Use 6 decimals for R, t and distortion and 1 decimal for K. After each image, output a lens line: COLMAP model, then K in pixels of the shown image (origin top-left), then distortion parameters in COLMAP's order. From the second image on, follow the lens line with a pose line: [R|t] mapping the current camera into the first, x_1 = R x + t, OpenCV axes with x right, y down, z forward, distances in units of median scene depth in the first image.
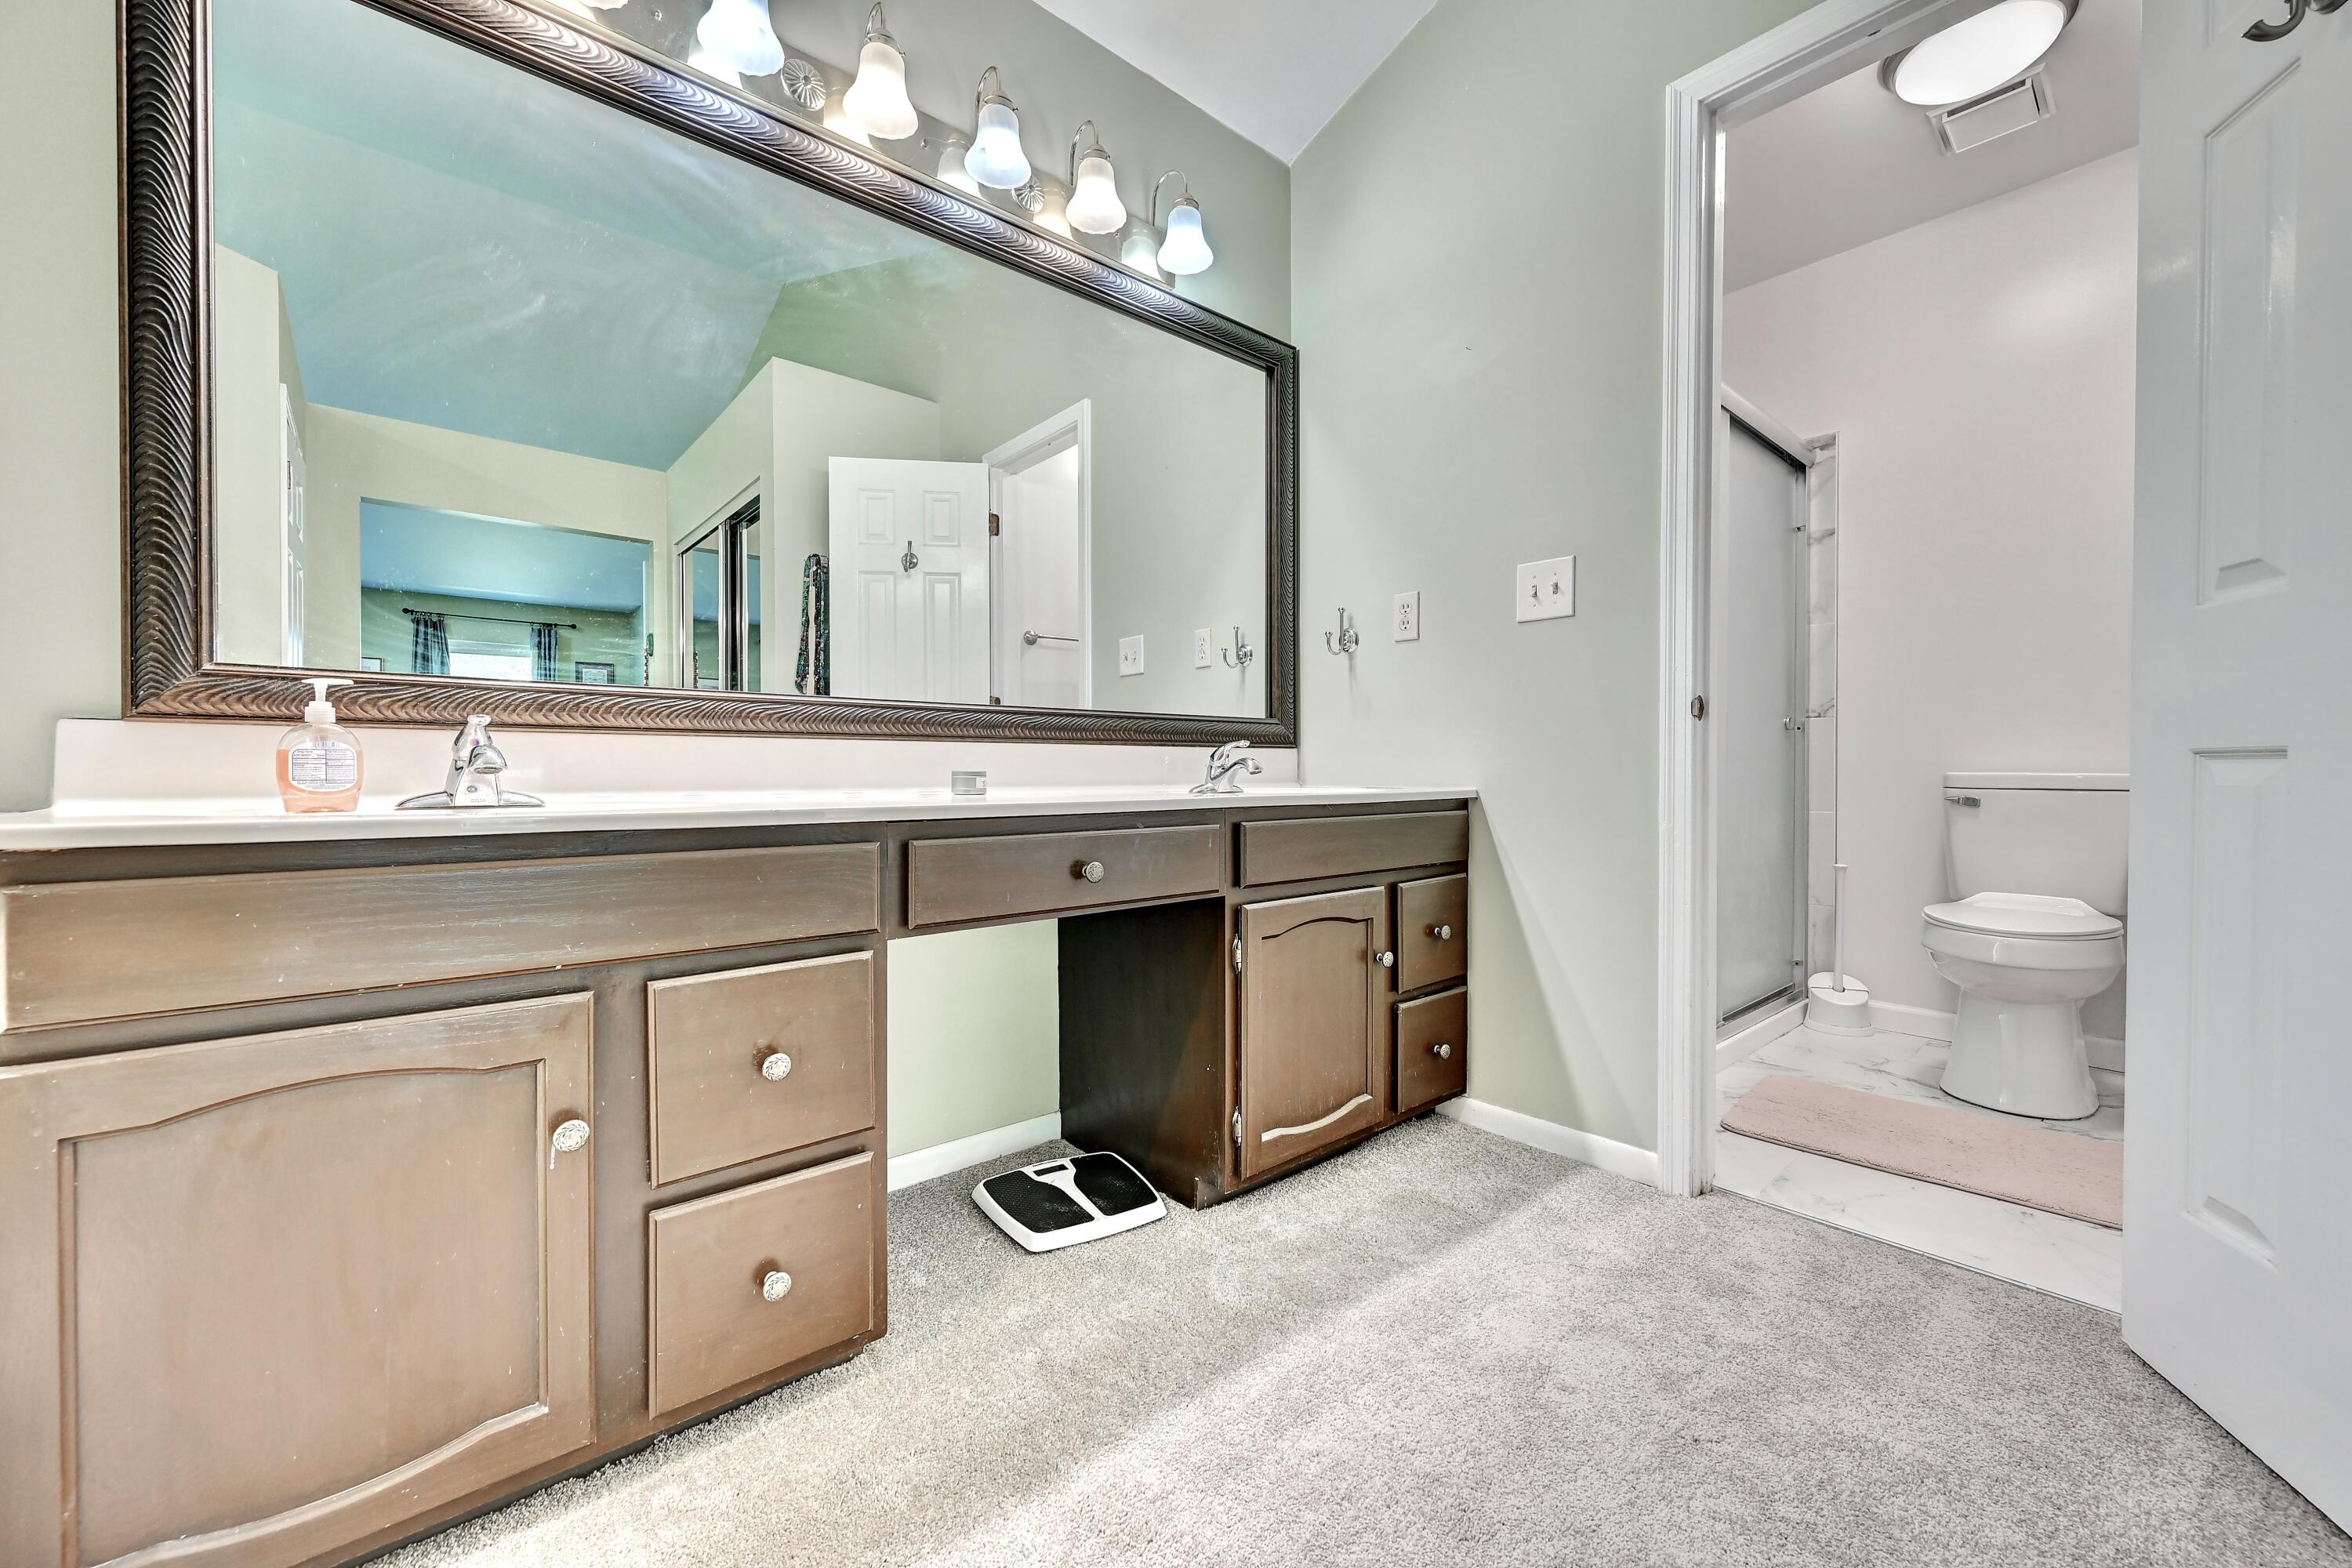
lens RADIAL K [[919.6, 0, 1177.9], [0, 919.6, 780.4], [0, 0, 1]] dist [0.001966, -0.000768]
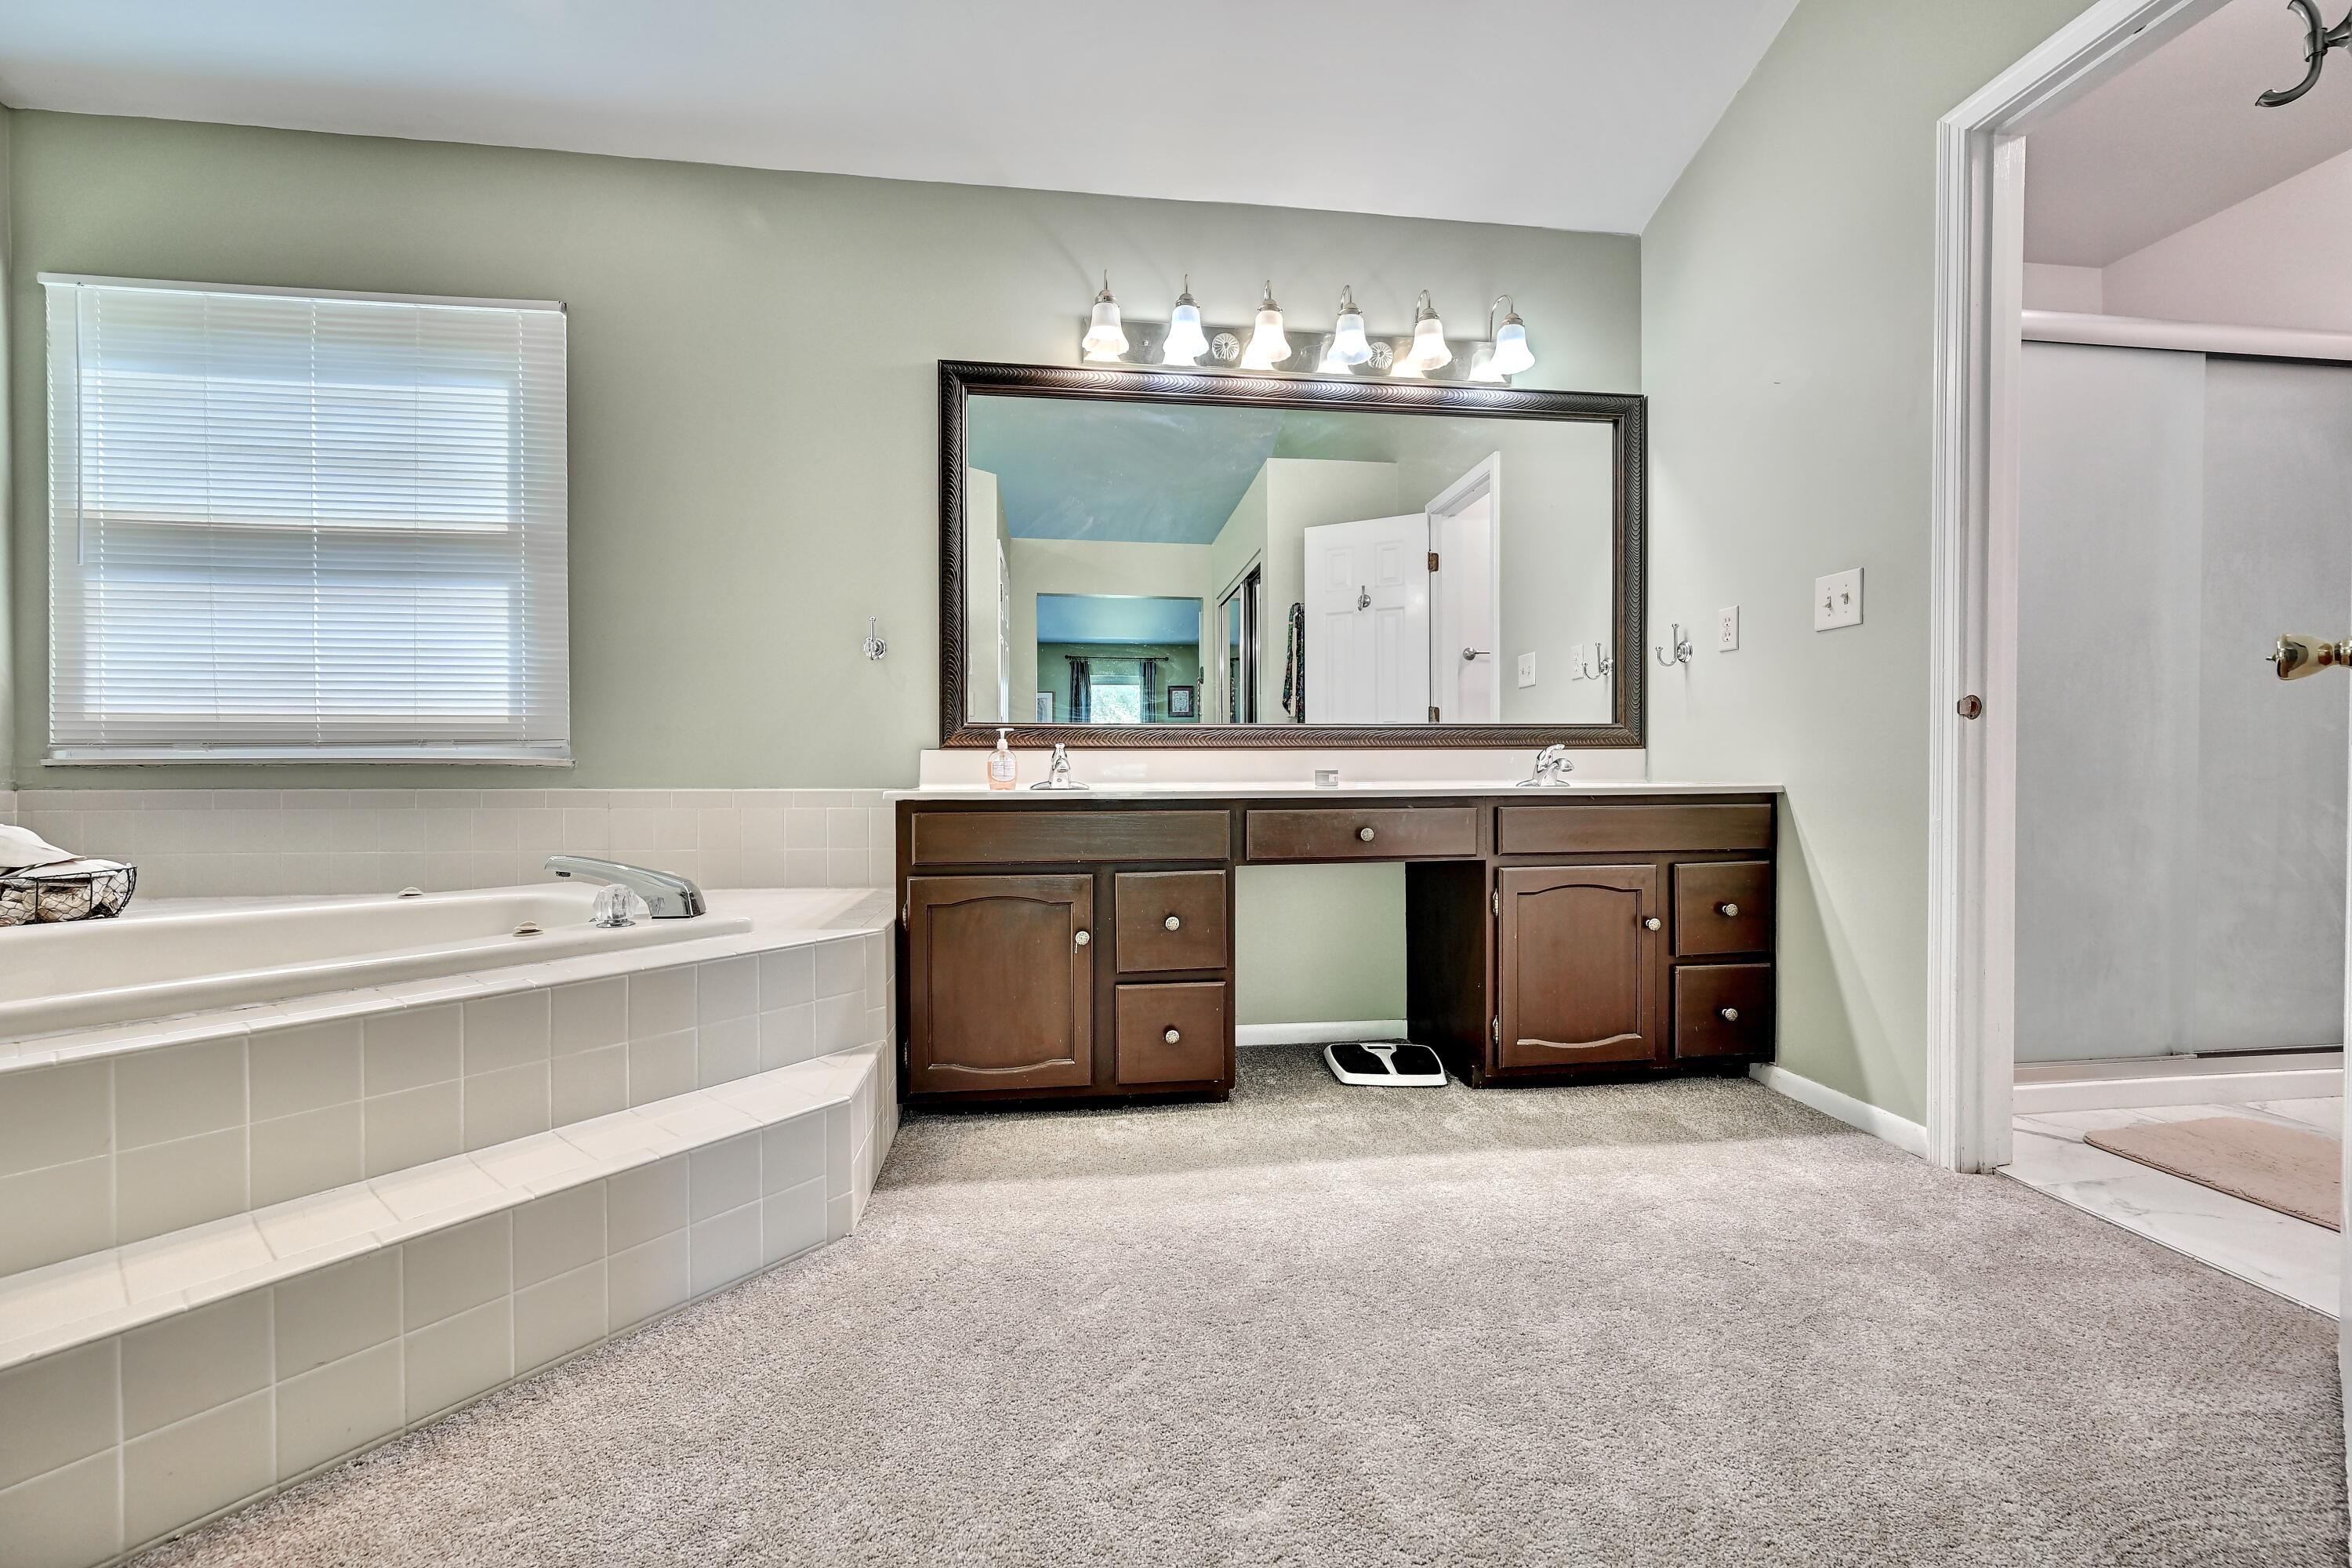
lens RADIAL K [[919.6, 0, 1177.9], [0, 919.6, 780.4], [0, 0, 1]] dist [0.001966, -0.000768]
pose [[0.832332, 0.003074, -0.554269, 0.376596], [-0.001815, 0.999994, 0.002822, 0.002832], [0.554274, -0.001343, 0.832333, -0.351947]]
